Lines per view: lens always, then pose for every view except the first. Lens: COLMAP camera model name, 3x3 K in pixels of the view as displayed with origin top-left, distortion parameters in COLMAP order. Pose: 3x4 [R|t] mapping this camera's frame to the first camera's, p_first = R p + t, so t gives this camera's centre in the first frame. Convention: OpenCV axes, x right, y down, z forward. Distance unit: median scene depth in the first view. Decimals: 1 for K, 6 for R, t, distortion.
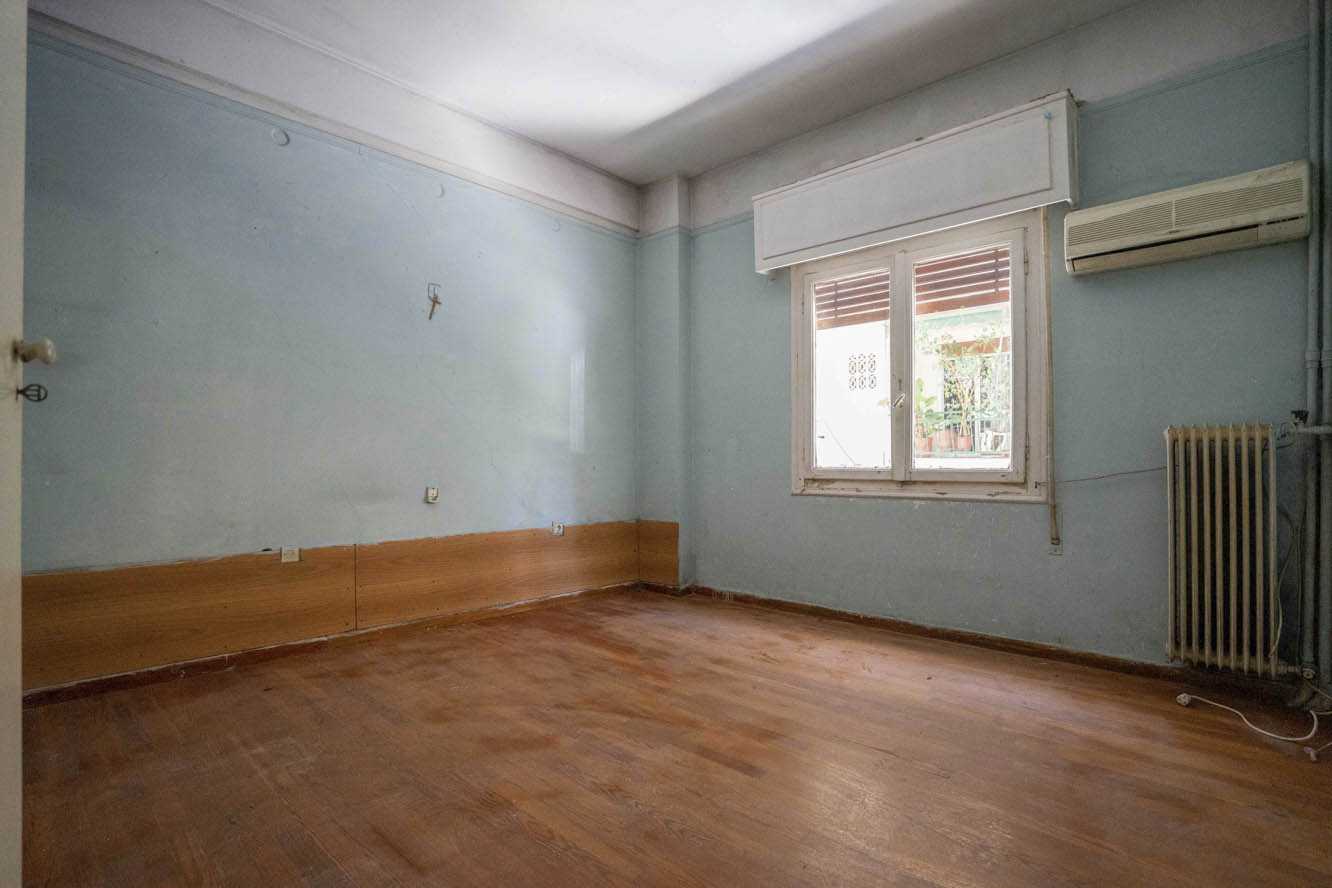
lens RADIAL K [[659.0, 0, 663.7], [0, 659.0, 459.1], [0, 0, 1]] dist [-0.000377, 0.000048]
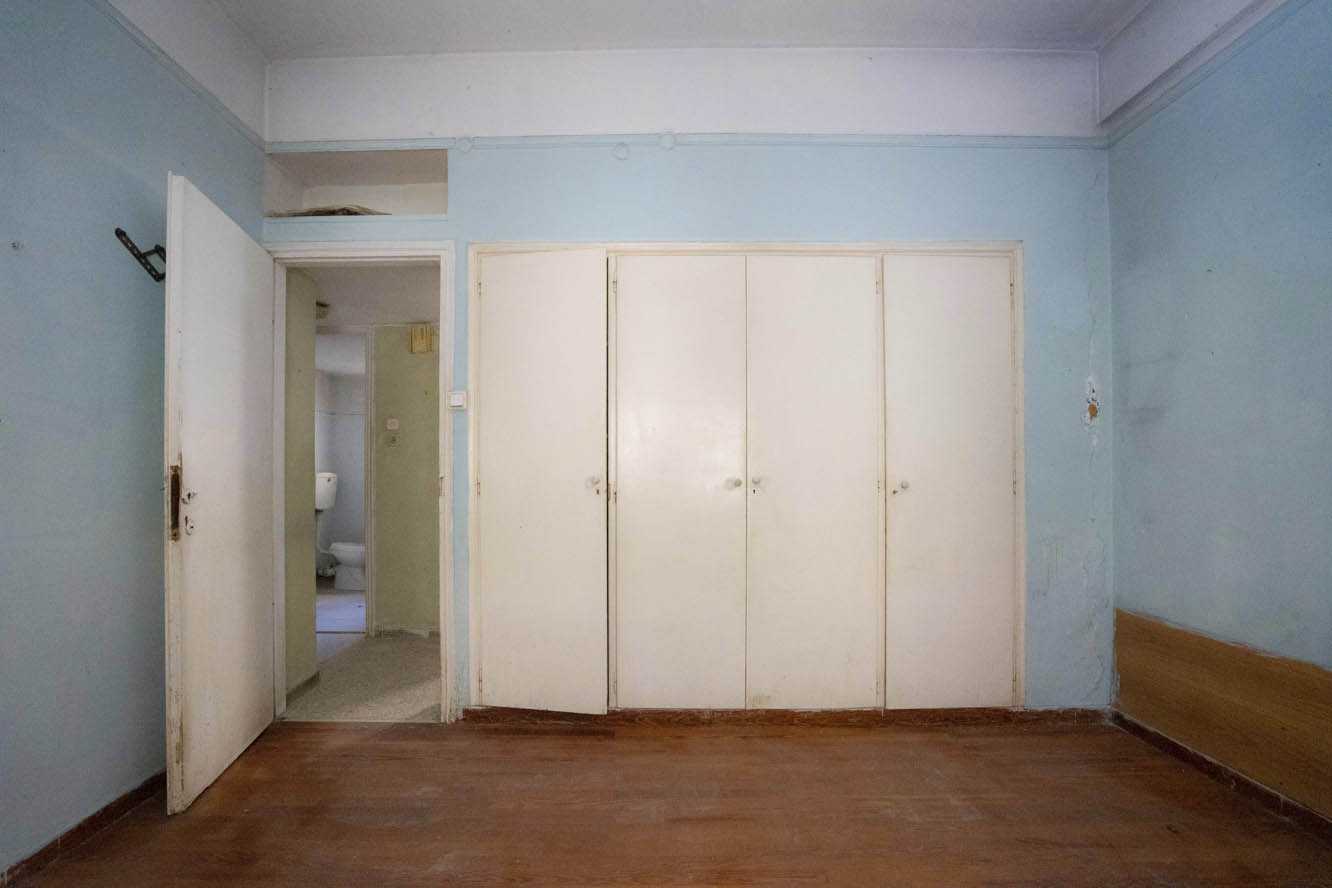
lens RADIAL K [[659.0, 0, 663.7], [0, 659.0, 459.1], [0, 0, 1]] dist [-0.000377, 0.000048]
pose [[-0.739053, -0.006879, -0.673612, 0.304475], [0.004606, 0.999873, -0.015265, -0.056529], [0.673631, -0.014384, -0.738928, 1.075971]]
